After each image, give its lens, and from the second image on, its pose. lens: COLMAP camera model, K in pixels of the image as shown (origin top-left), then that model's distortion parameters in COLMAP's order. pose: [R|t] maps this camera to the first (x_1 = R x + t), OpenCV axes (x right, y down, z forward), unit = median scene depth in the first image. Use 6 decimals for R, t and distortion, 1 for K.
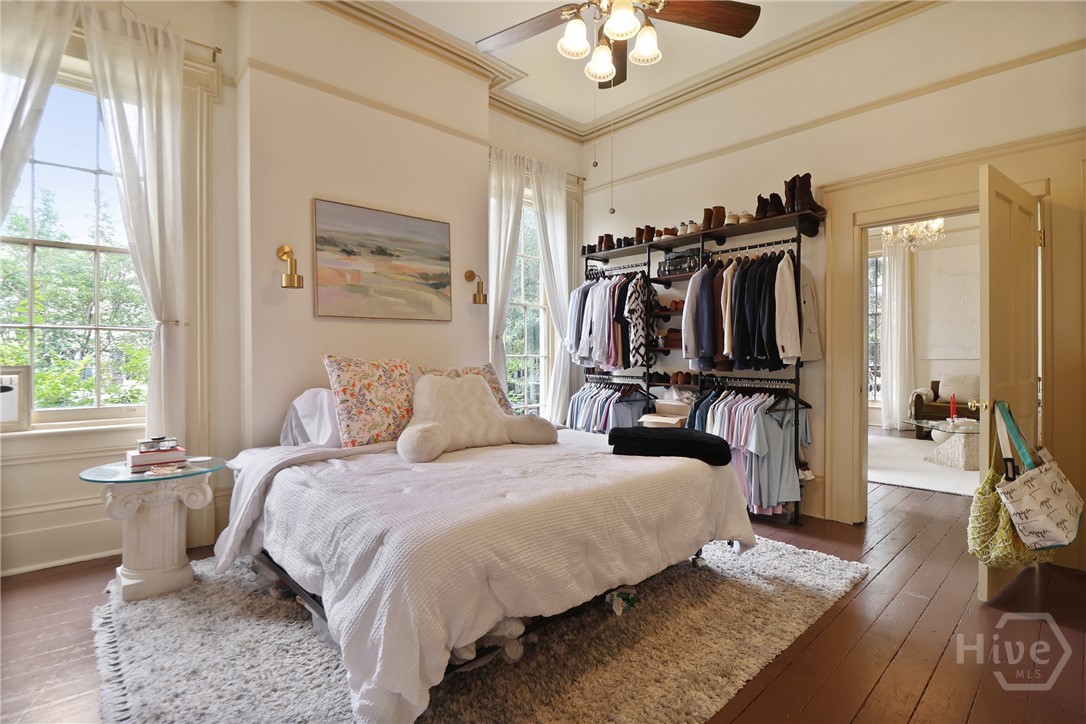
lens RADIAL K [[513.5, 0, 542.4], [0, 513.5, 348.2], [0, 0, 1]] dist [0.000280, -0.012761]
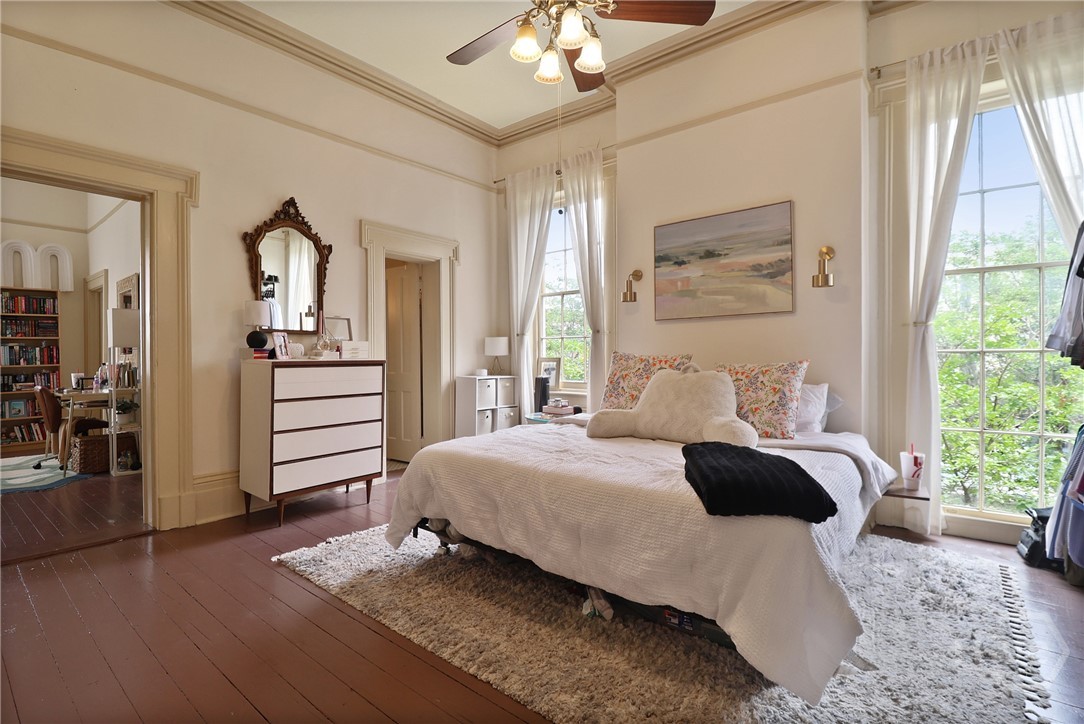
lens RADIAL K [[531.5, 0, 543.9], [0, 531.5, 351.9], [0, 0, 1]] dist [0.003767, -0.014112]
pose [[0.128035, -0.003262, -0.991764, 0.750141], [0.019556, 0.999808, -0.000764, 0.009294], [0.991577, -0.019297, 0.128074, 0.517690]]
